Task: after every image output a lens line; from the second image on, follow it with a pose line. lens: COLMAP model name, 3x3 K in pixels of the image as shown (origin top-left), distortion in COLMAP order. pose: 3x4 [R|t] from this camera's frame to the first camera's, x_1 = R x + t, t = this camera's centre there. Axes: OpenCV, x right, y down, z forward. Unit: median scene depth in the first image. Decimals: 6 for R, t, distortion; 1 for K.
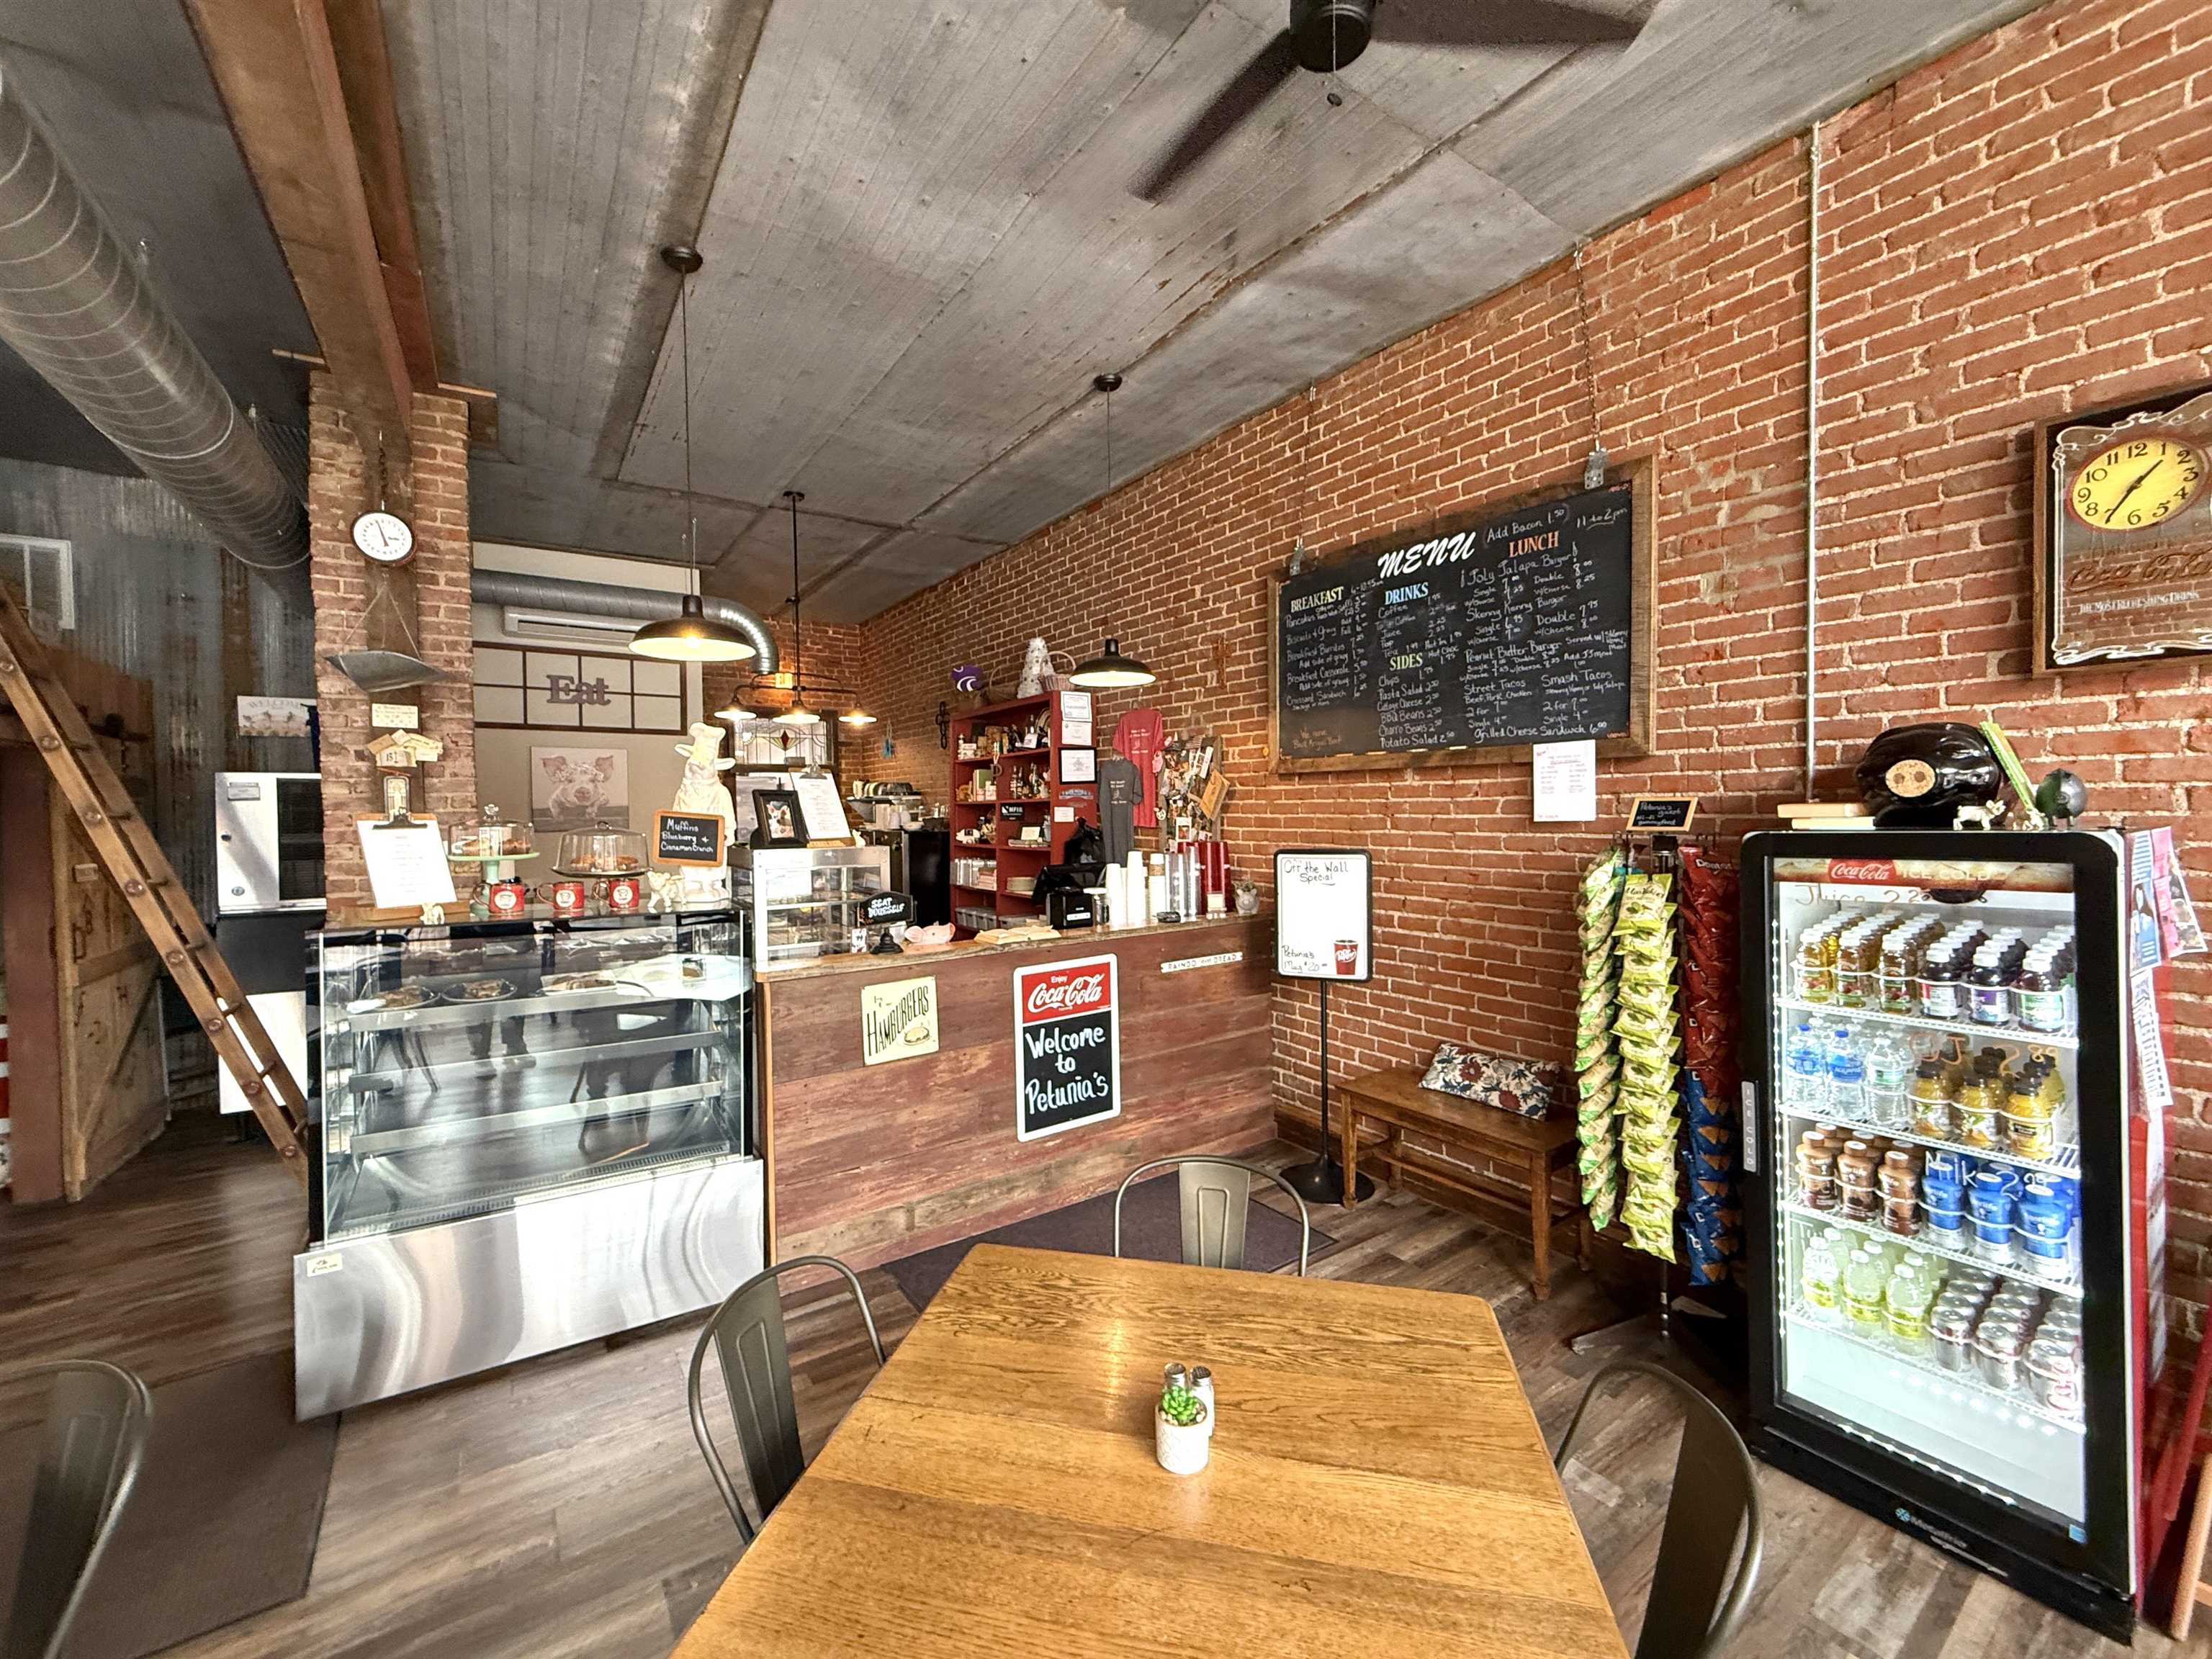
lens RADIAL K [[881.5, 0, 1100.6], [0, 881.5, 830.4], [0, 0, 1]] dist [-0.000090, 0.000054]
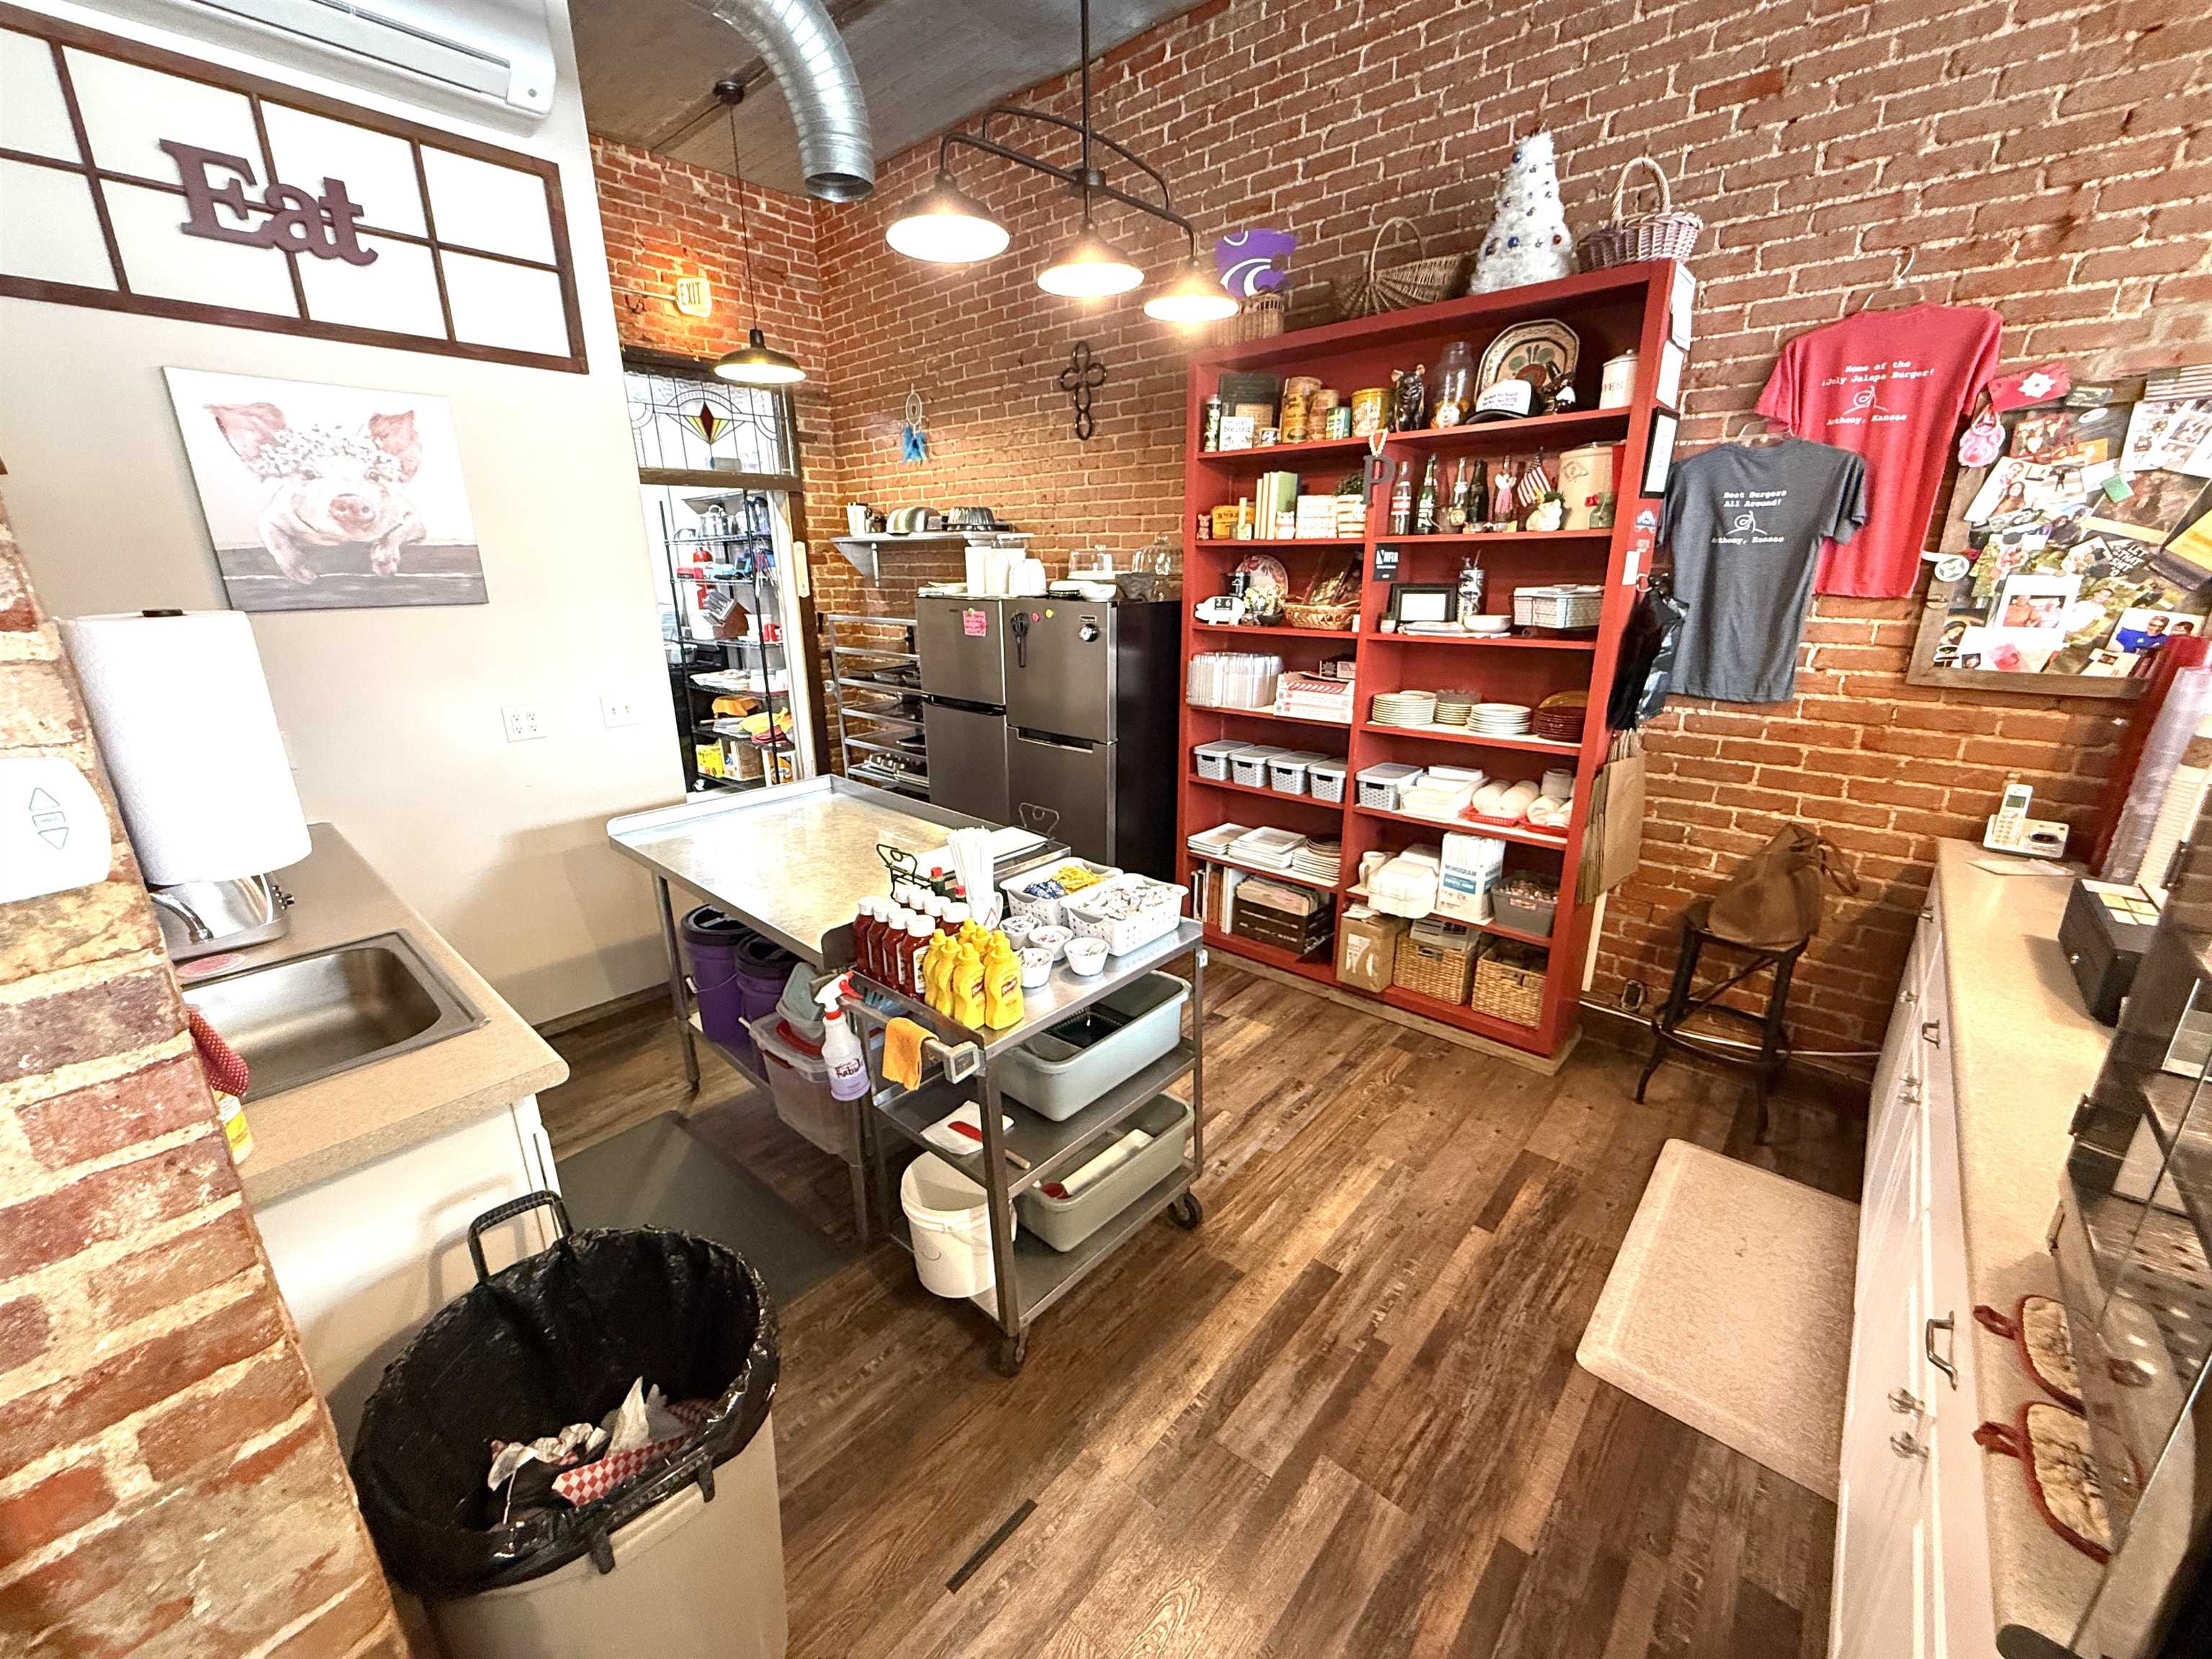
lens RADIAL K [[883.6, 0, 1100.3], [0, 883.6, 828.8], [0, 0, 1]] dist [-0.000532, -0.000133]
pose [[0.971724, -0.065069, 0.226975, -0.615992], [0.002337, 0.963882, 0.266320, -0.015311], [-0.236106, -0.258259, 0.936780, 0.876394]]
